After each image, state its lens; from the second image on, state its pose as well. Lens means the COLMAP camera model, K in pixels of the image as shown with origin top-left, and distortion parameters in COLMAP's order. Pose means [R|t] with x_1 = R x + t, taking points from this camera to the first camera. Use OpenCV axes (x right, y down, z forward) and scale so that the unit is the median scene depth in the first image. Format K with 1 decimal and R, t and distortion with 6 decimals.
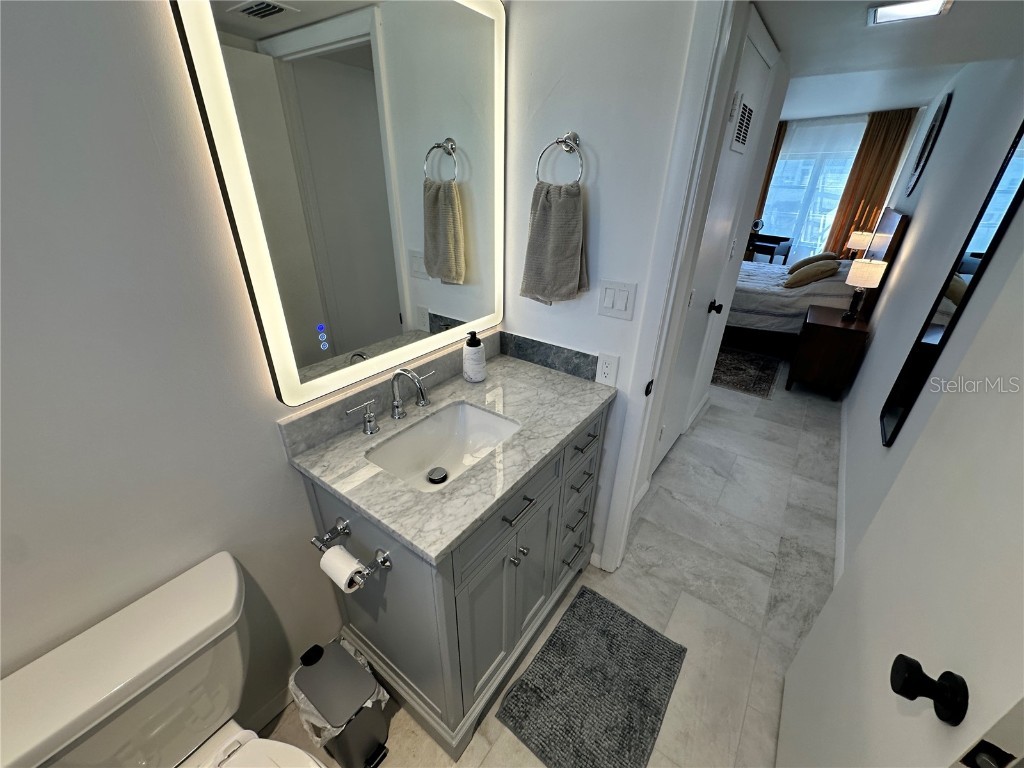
lens RADIAL K [[408.1, 0, 511.4], [0, 408.1, 383.7], [0, 0, 1]] dist [-0.003923, 0.000791]
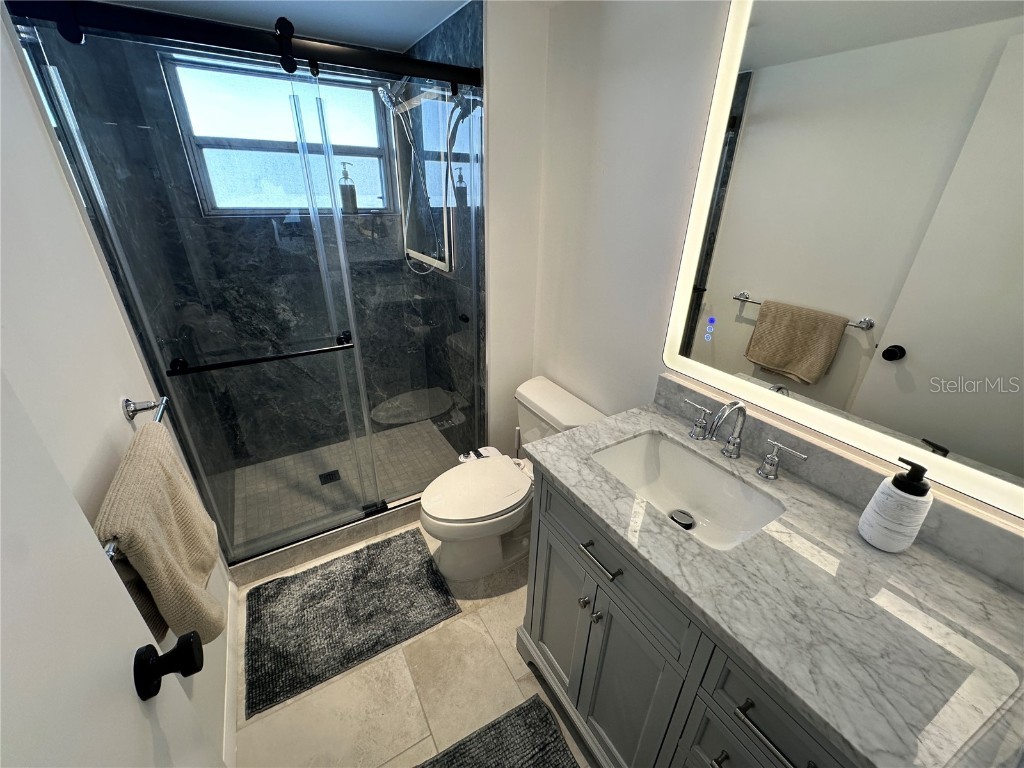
lens RADIAL K [[408.1, 0, 511.4], [0, 408.1, 383.7], [0, 0, 1]] dist [-0.003923, 0.000791]
pose [[-0.380591, 0.375705, -0.844983, 0.608872], [-0.442911, 0.728065, 0.523212, -0.292600], [0.811776, 0.573382, -0.110691, 0.657626]]
